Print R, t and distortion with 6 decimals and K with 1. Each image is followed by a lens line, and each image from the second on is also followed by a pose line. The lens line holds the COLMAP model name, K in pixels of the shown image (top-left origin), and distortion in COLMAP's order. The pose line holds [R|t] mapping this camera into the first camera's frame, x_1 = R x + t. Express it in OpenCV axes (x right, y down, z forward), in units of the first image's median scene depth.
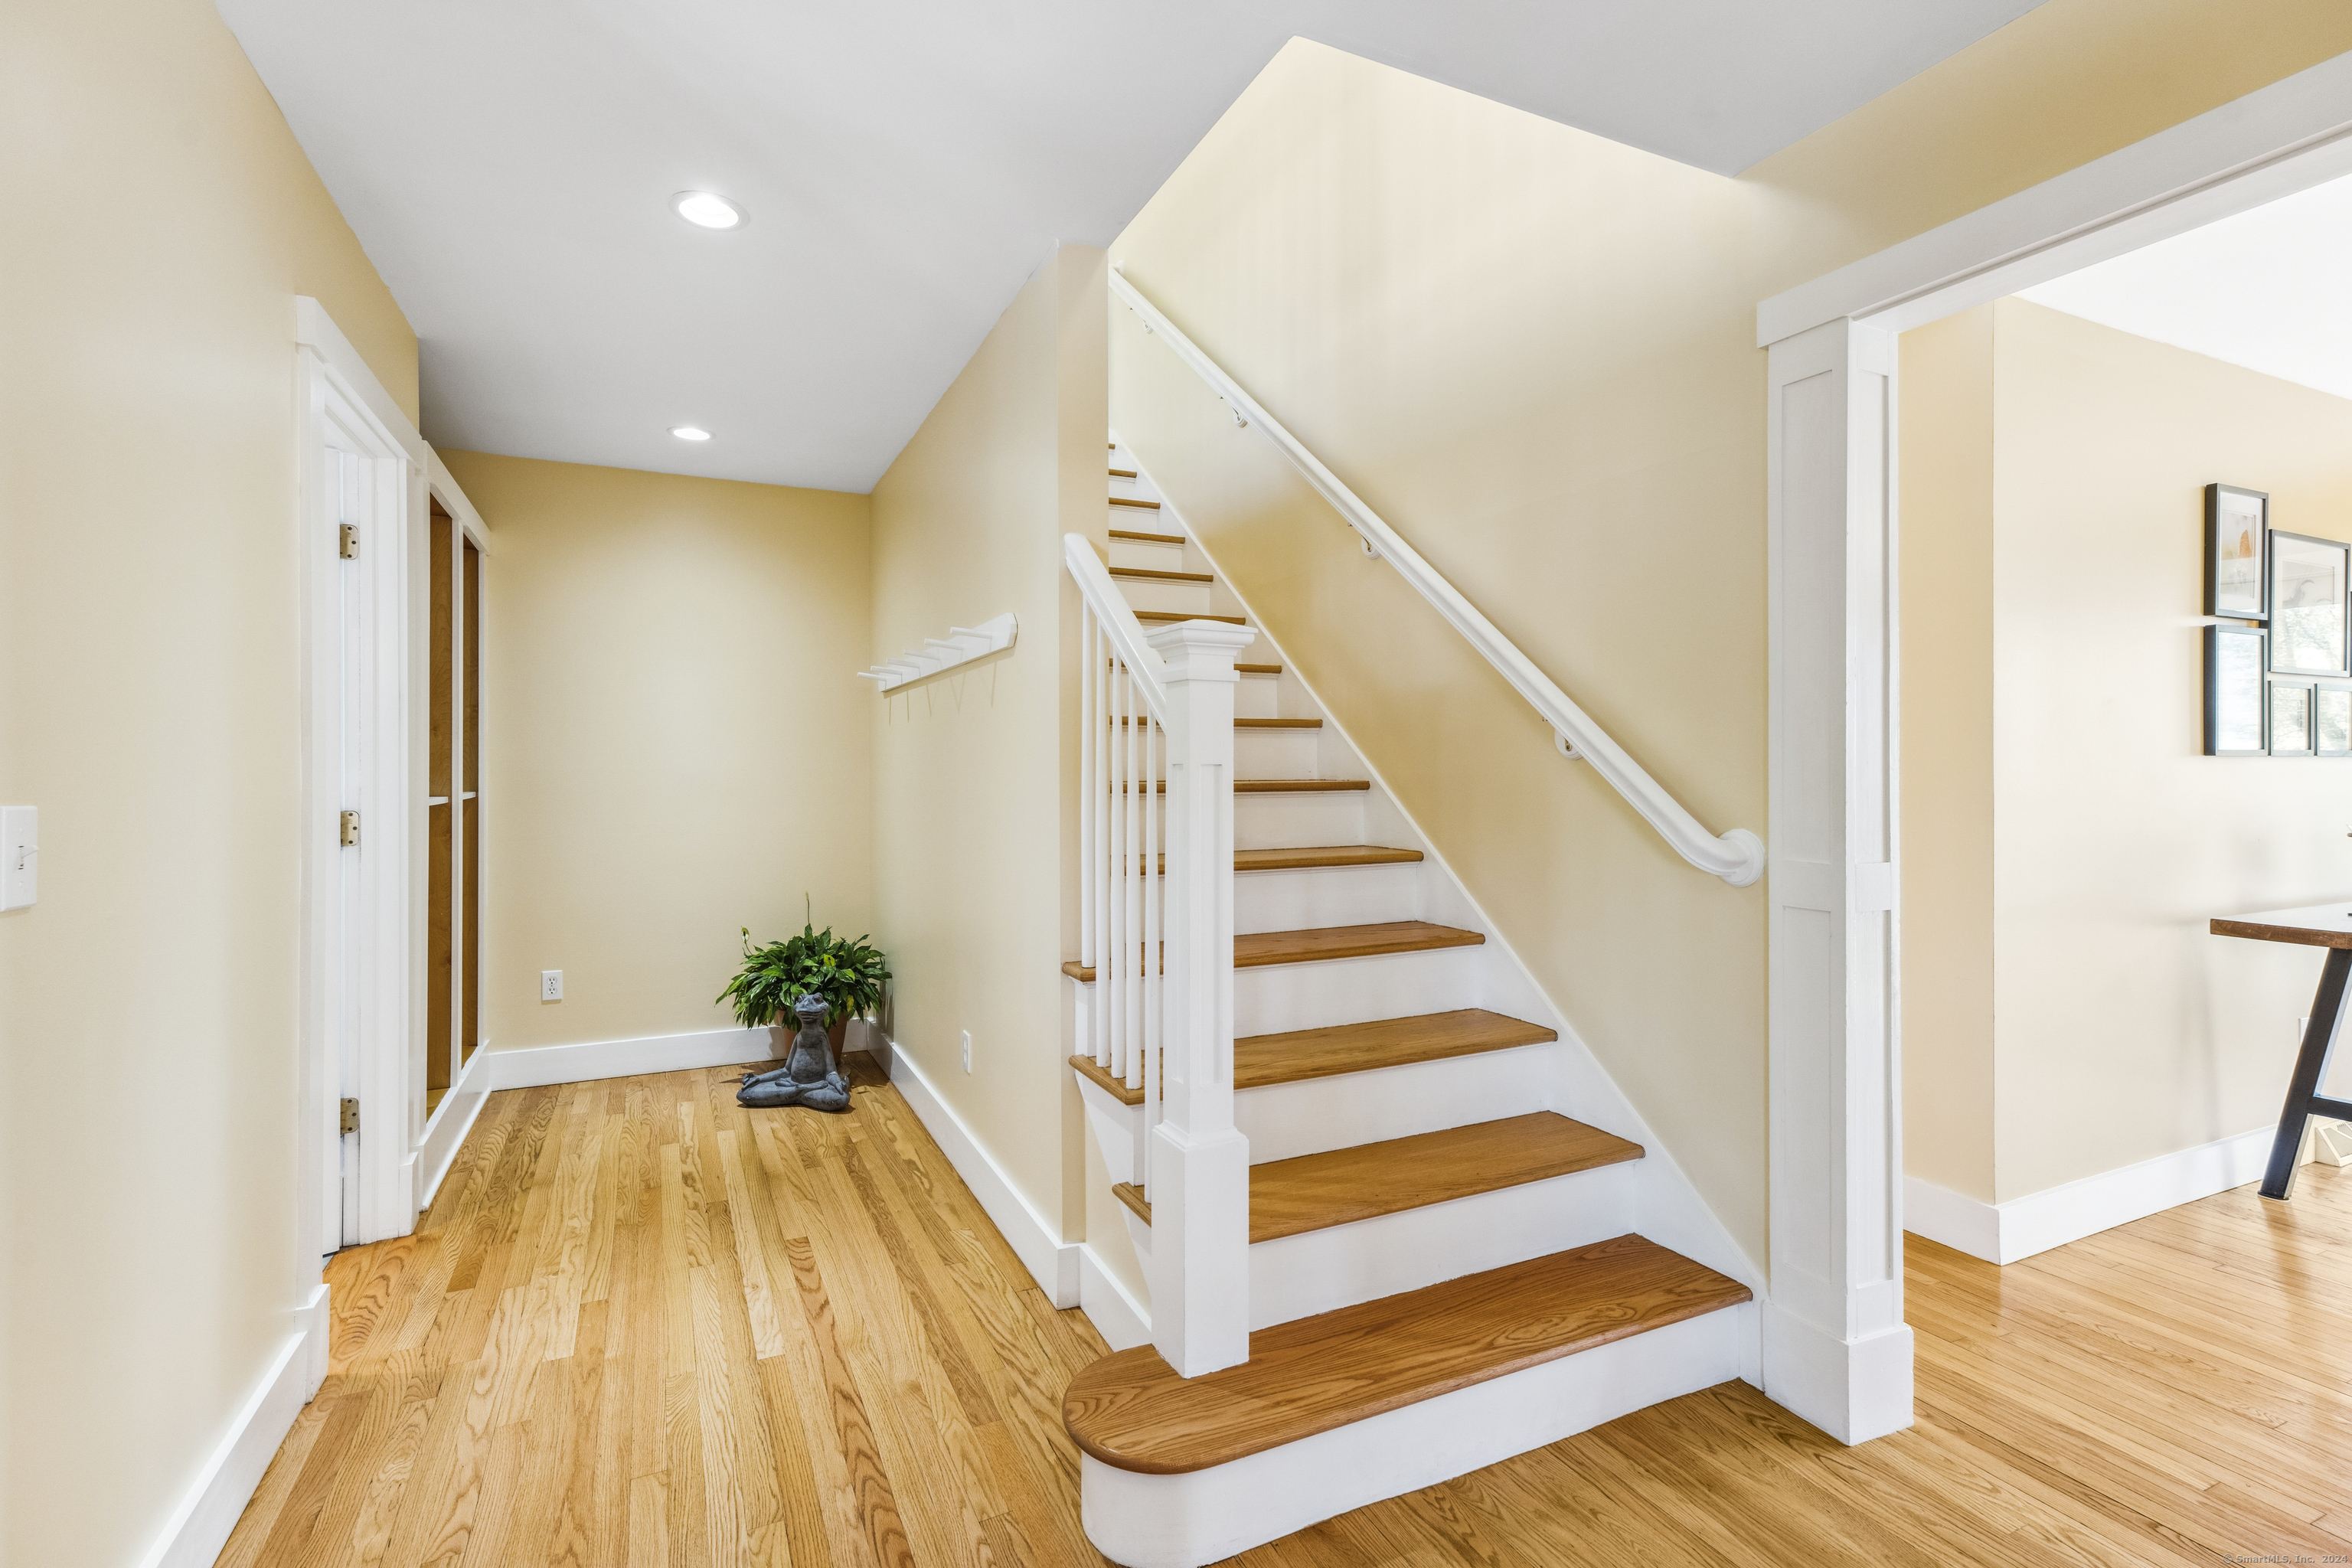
lens RADIAL K [[1099.1, 0, 1164.2], [0, 1099.1, 766.0], [0, 0, 1]] dist [0.016987, 0.000790]
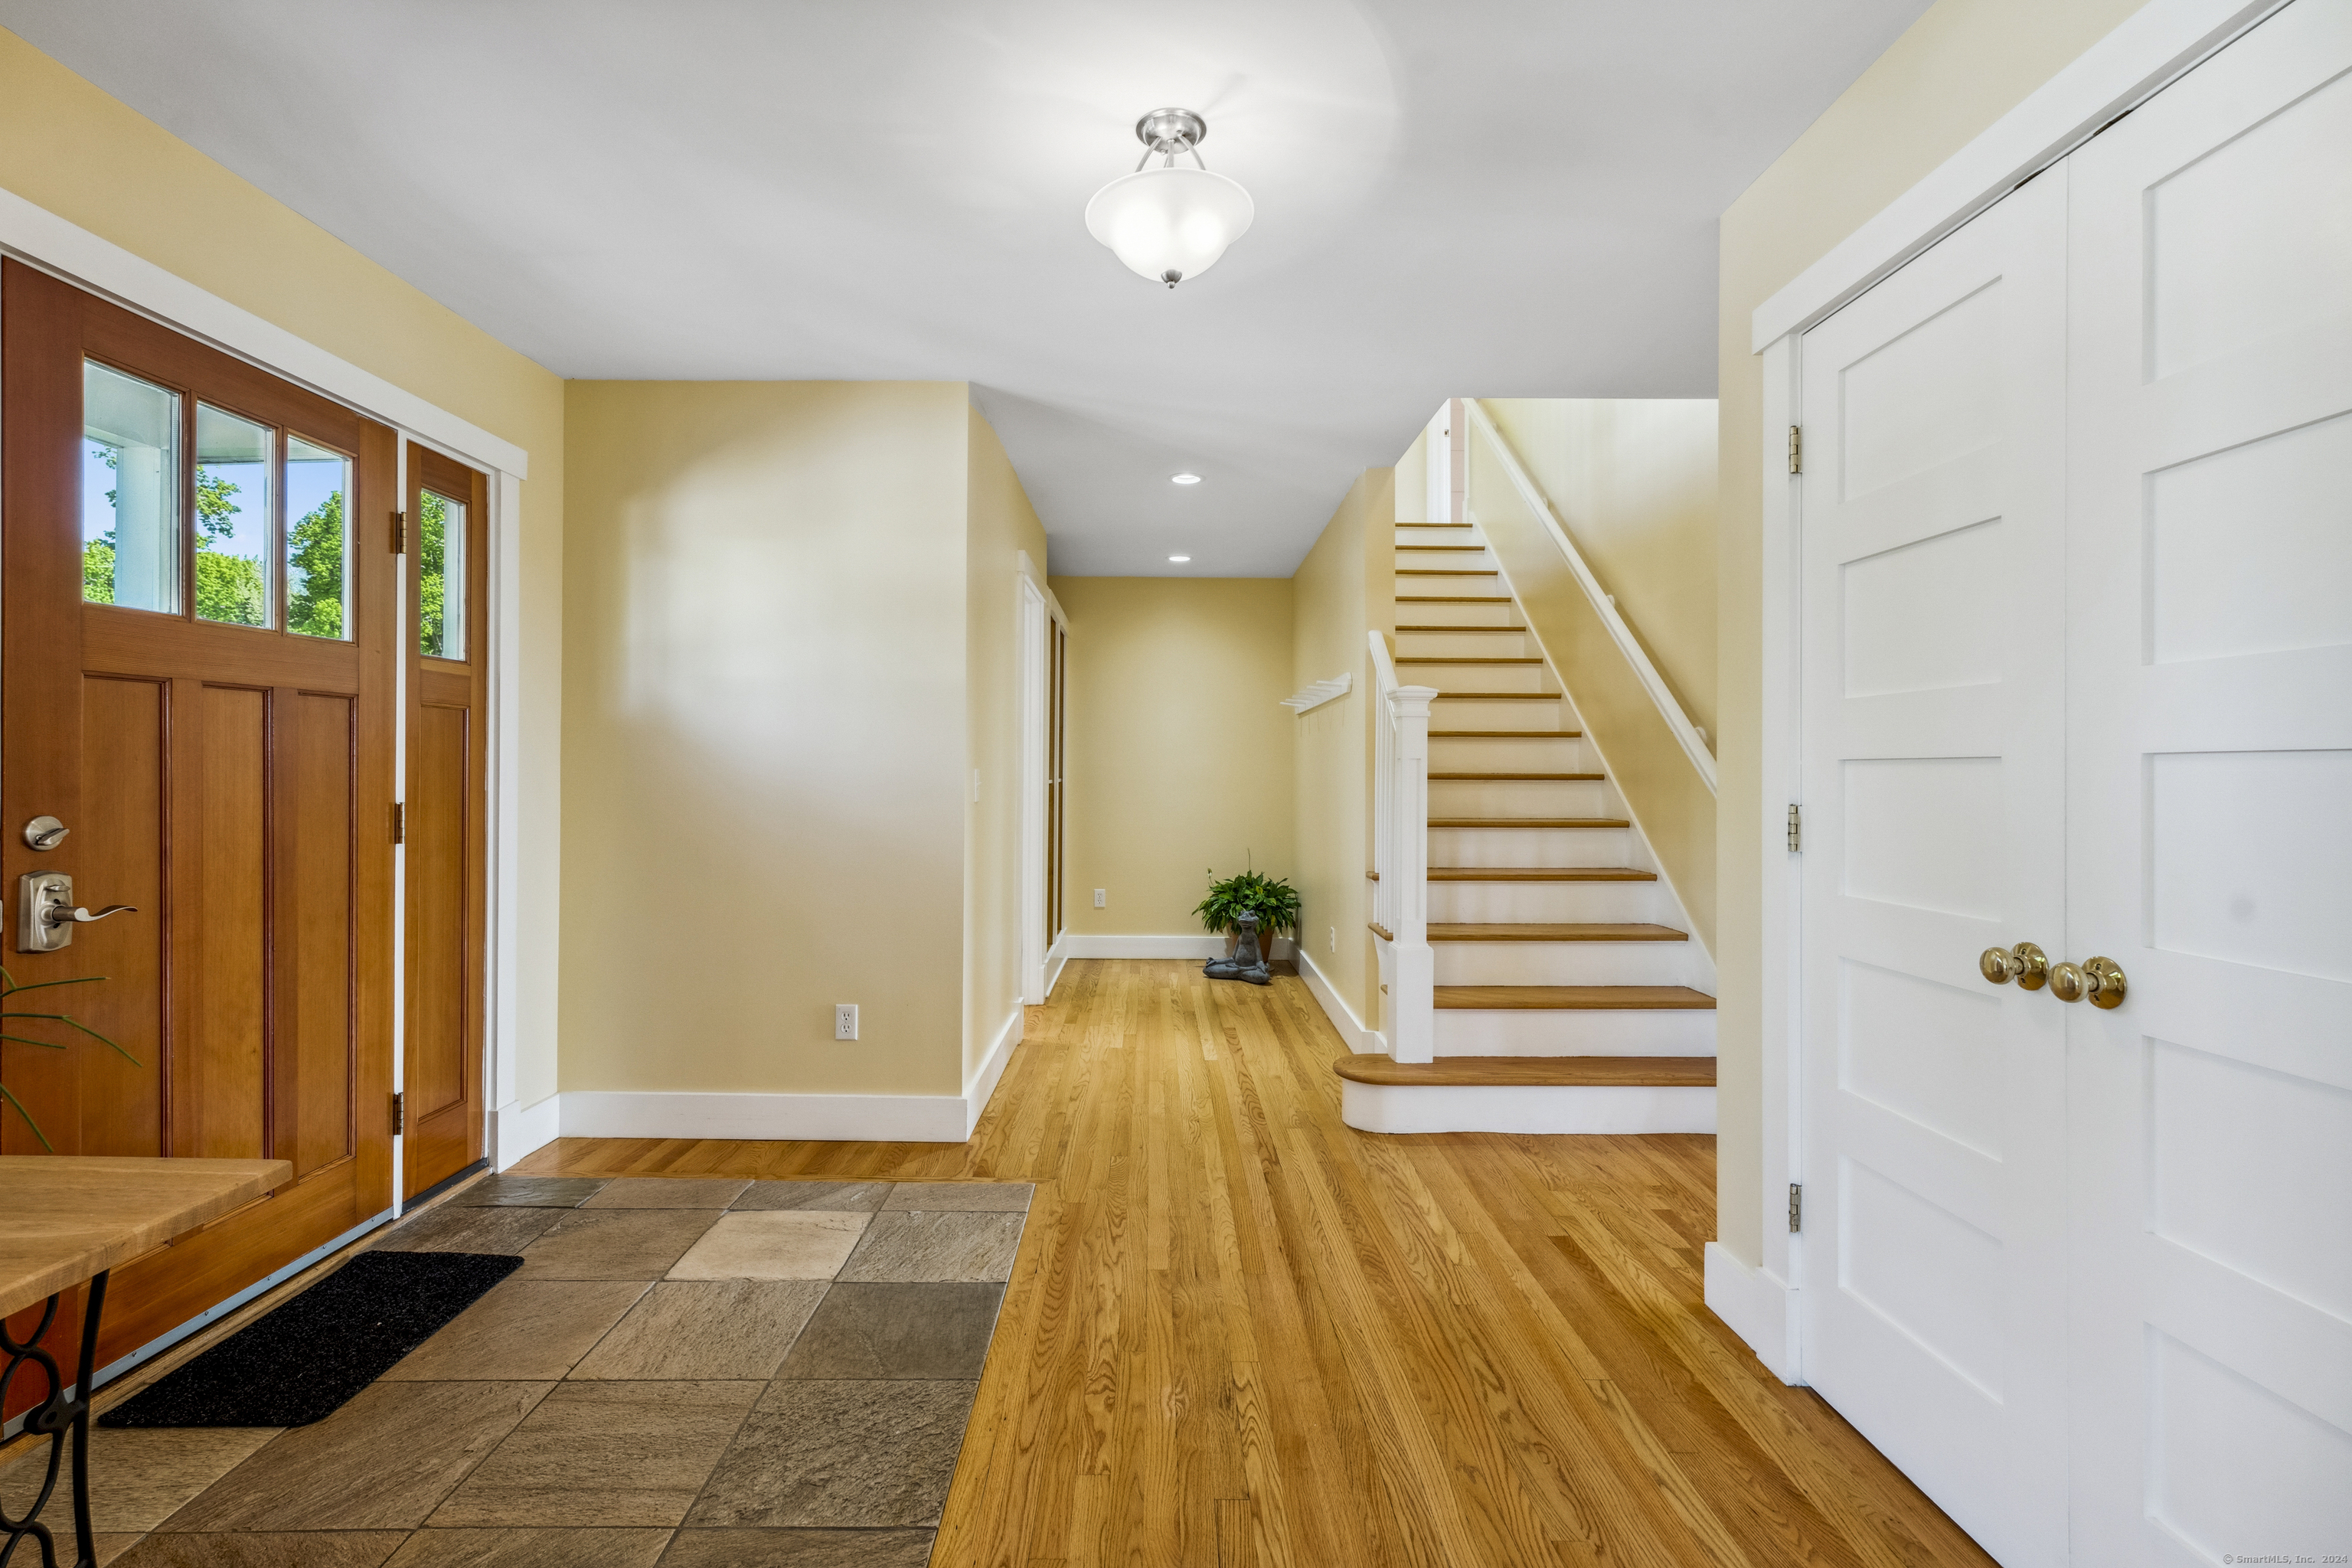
lens RADIAL K [[1103.3, 0, 1141.5], [0, 1103.3, 759.8], [0, 0, 1]] dist [0.000218, 0.000001]
pose [[0.903066, 0.003525, -0.429487, 0.236338], [-0.007730, 0.999938, -0.008047, 0.009597], [0.429432, 0.010587, 0.903037, -0.526438]]
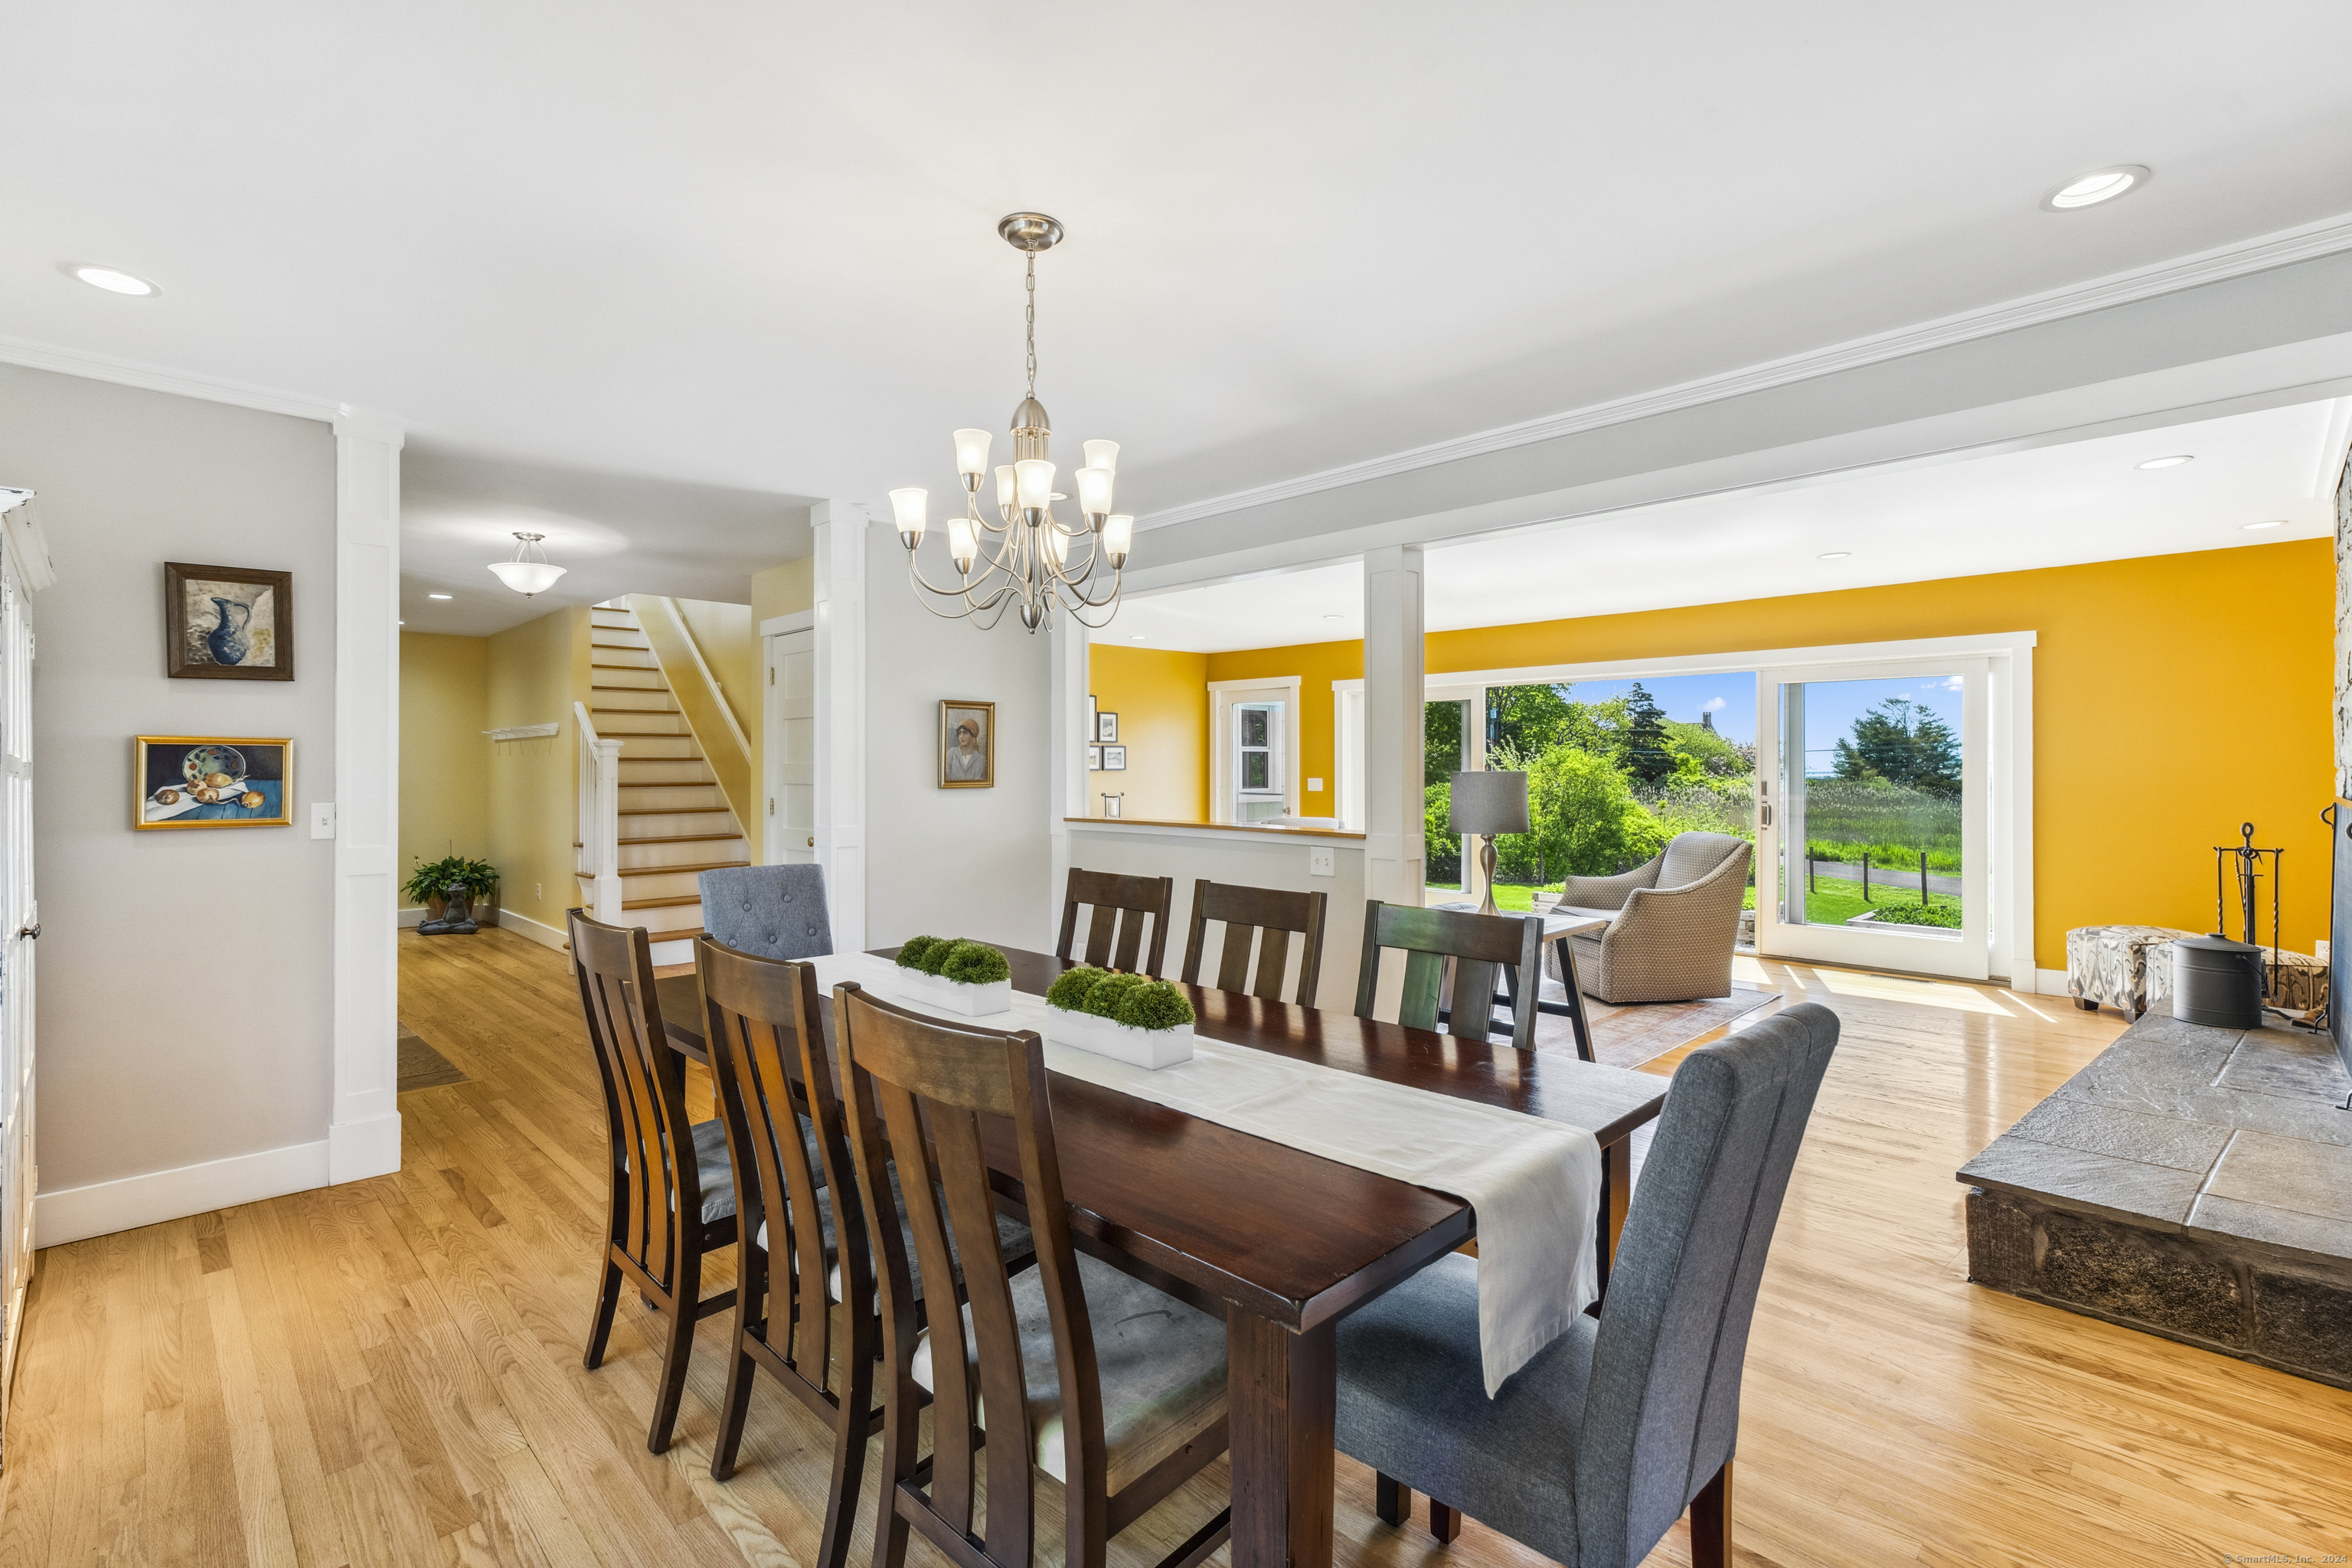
lens RADIAL K [[1052.3, 0, 1171.8], [0, 1052.3, 748.4], [0, 0, 1]] dist [-0.000038, 0.000017]
pose [[0.939734, 0.003887, 0.341884, 0.319021], [0.000415, 0.999922, -0.012507, -0.031768], [-0.341905, 0.011895, 0.939659, -1.566929]]
